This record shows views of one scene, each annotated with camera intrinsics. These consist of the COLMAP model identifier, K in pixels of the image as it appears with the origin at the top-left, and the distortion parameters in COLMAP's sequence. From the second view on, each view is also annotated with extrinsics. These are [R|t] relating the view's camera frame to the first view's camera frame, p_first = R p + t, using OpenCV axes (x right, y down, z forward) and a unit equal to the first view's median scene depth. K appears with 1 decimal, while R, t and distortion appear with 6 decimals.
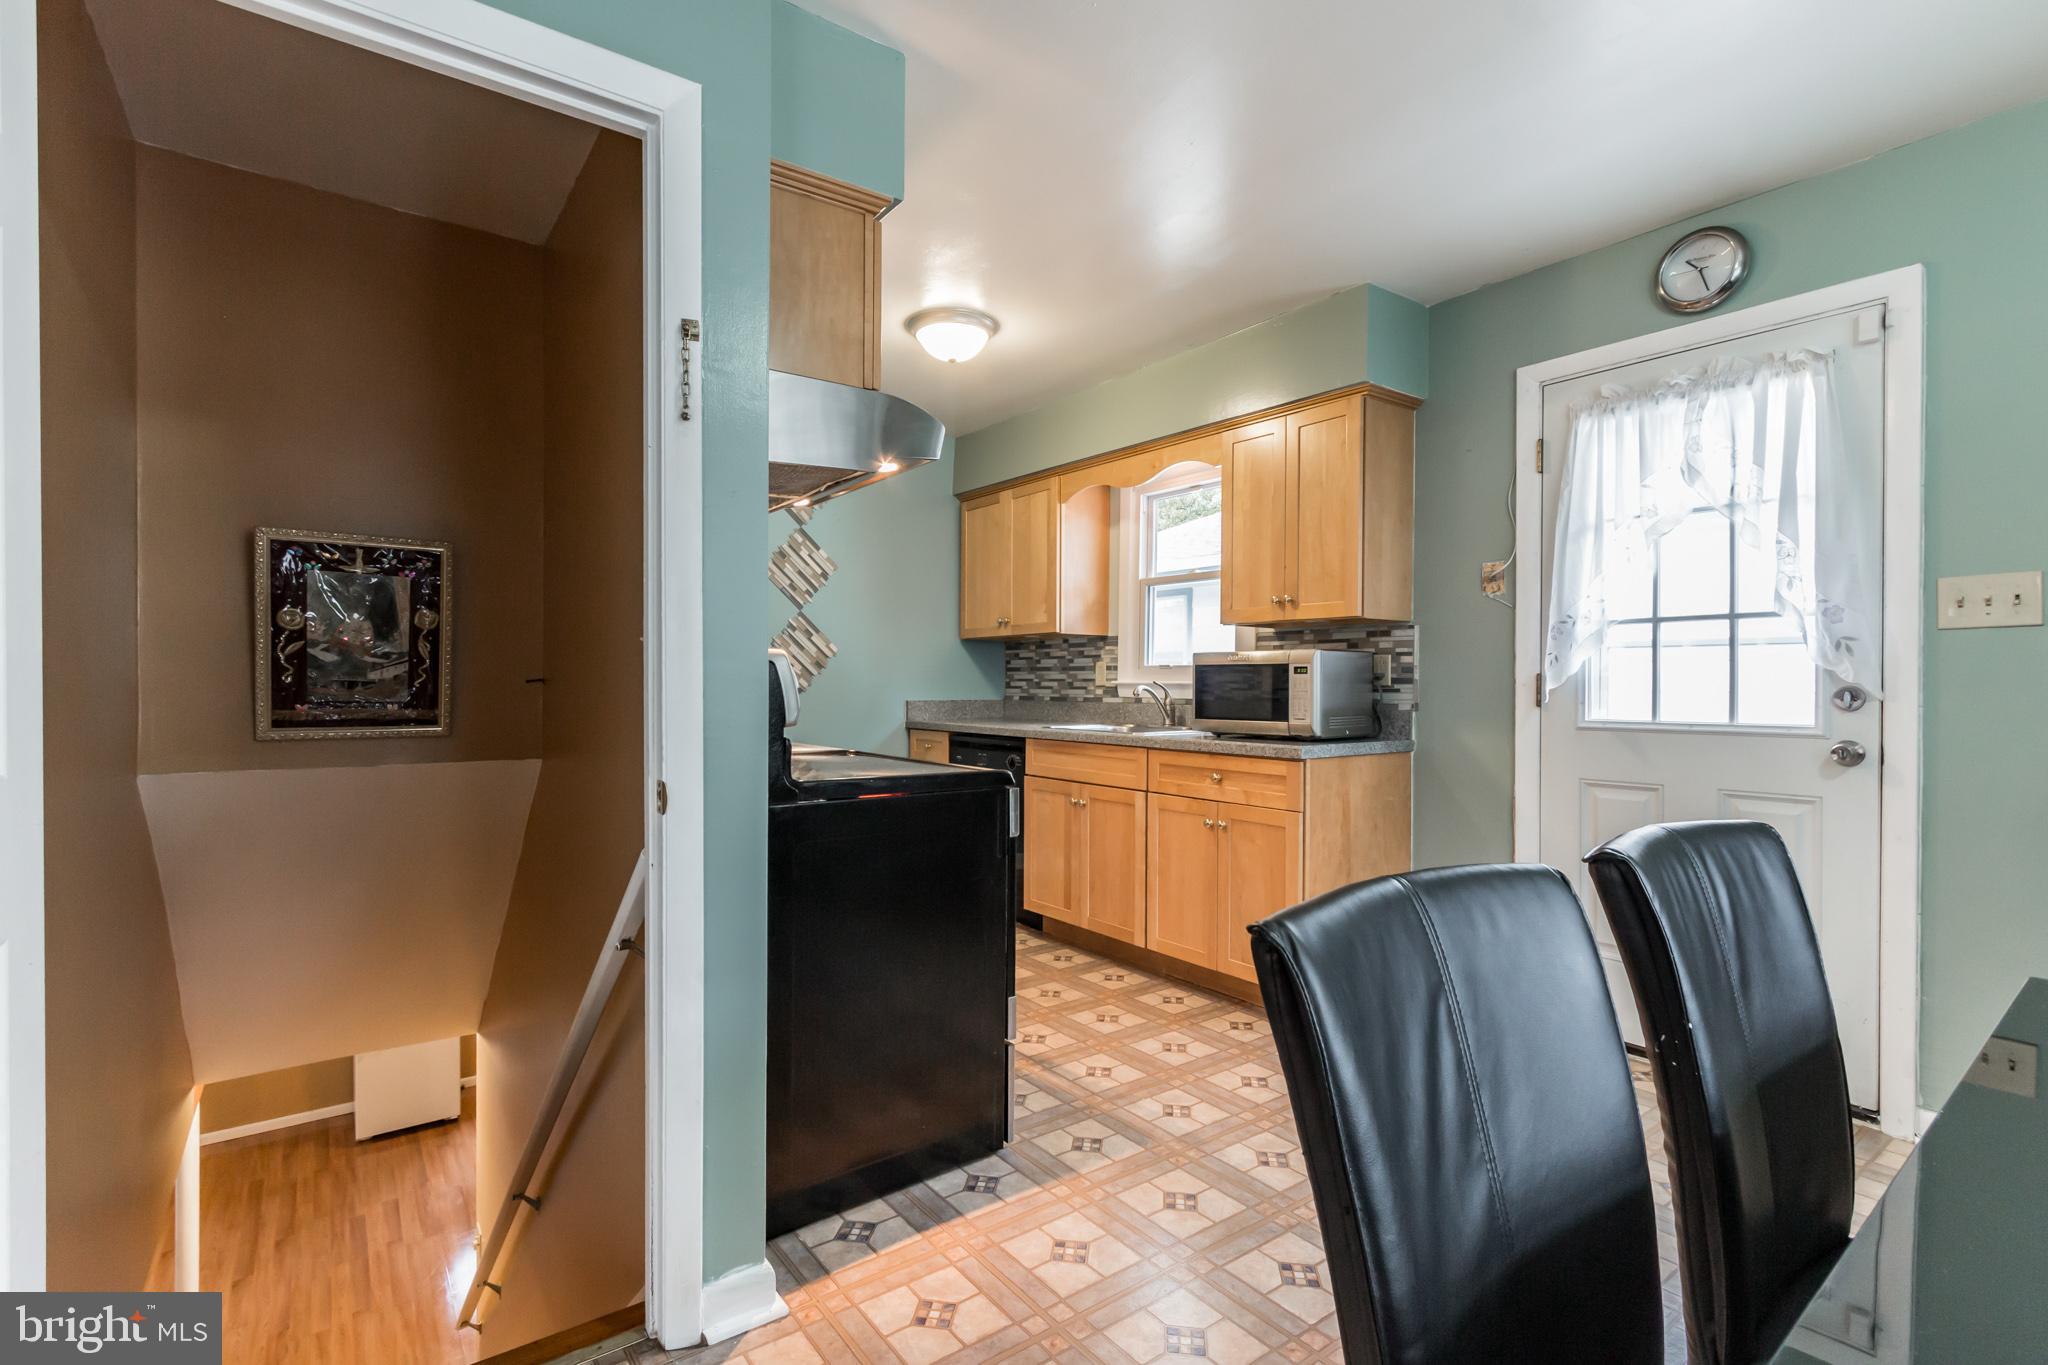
lens RADIAL K [[948.6, 0, 964.0], [0, 948.6, 689.9], [0, 0, 1]] dist [0.002207, -0.000946]
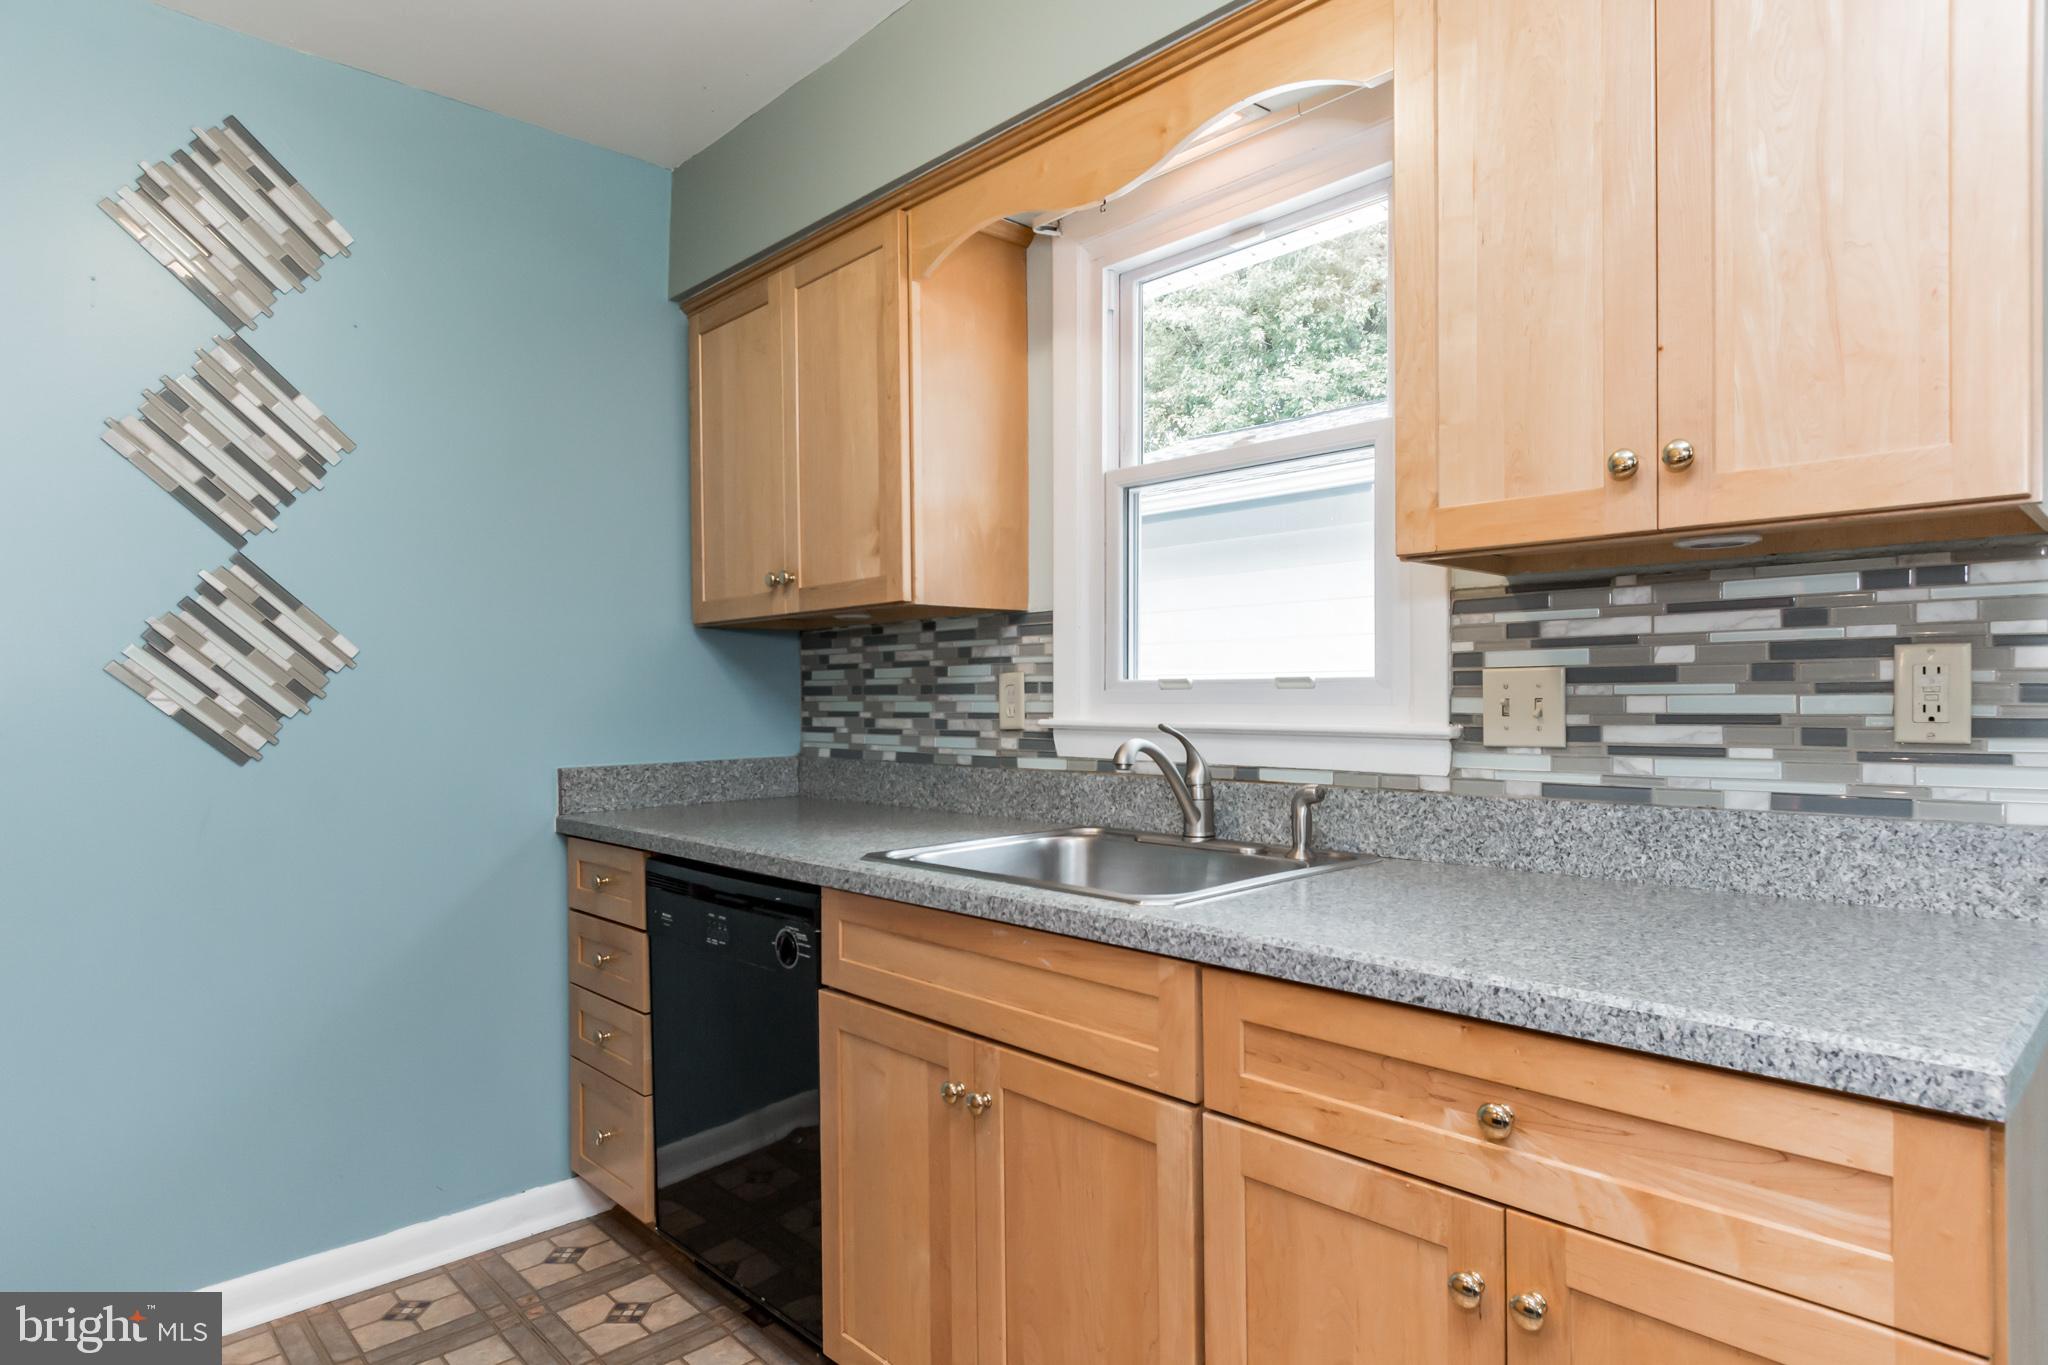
lens RADIAL K [[1167.2, 0, 1018.3], [0, 1167.2, 692.7], [0, 0, 1]] dist [-0.002199, -0.000195]
pose [[0.984387, -0.017155, 0.175180, 0.055488], [0.018520, 0.999810, -0.006158, -0.017319], [-0.175041, 0.009306, 0.984517, 0.484861]]
